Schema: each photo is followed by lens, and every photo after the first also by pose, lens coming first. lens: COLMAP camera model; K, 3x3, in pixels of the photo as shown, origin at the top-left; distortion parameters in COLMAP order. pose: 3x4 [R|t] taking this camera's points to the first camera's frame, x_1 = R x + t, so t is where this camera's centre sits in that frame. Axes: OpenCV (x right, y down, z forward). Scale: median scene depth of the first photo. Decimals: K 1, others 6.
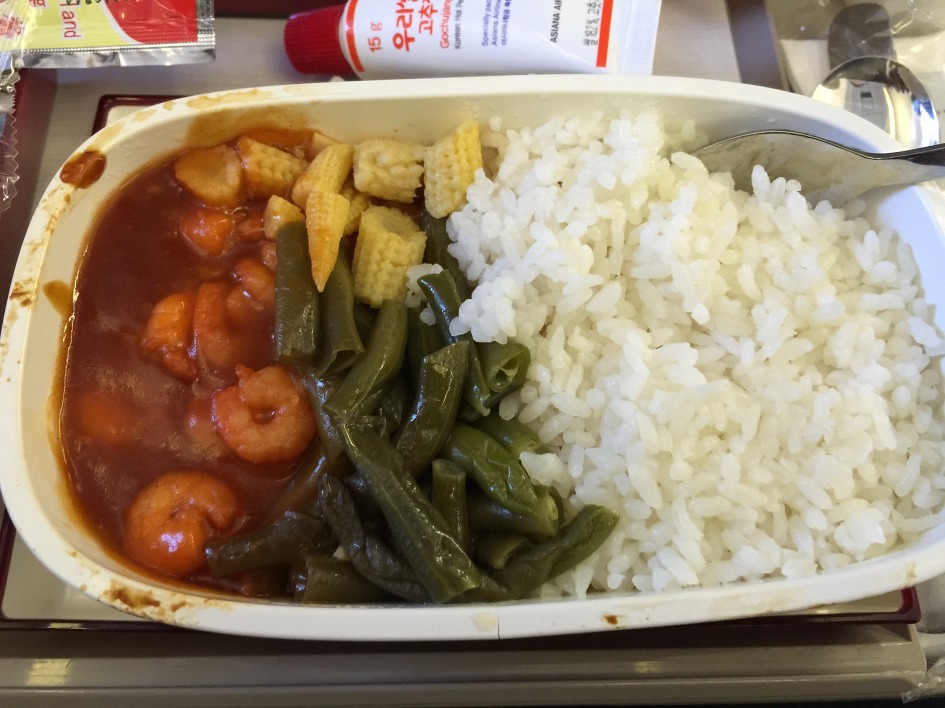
lens RADIAL K [[792.8, 0, 468.2], [0, 792.8, 353.5], [0, 0, 1]] dist [0.032267, -0.023874]
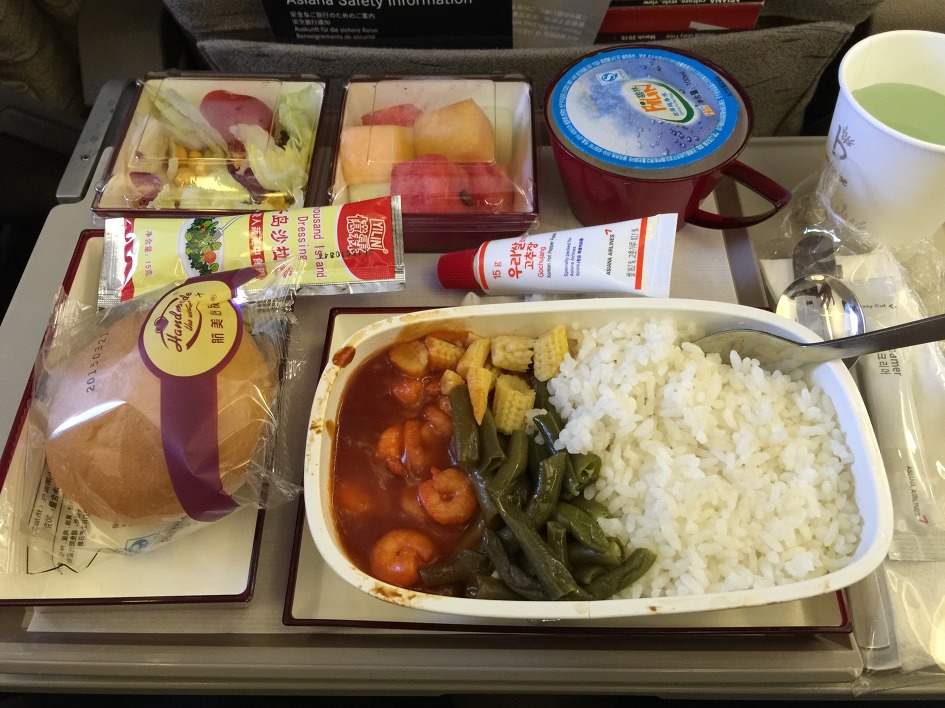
lens RADIAL K [[792.8, 0, 475.8], [0, 792.8, 346.5], [0, 0, 1]] dist [0.032267, -0.023874]
pose [[0.998253, -0.009562, -0.058309, -0.087393], [-0.001696, 0.981777, -0.190030, 0.081526], [0.059063, 0.189797, 0.980045, -0.721405]]
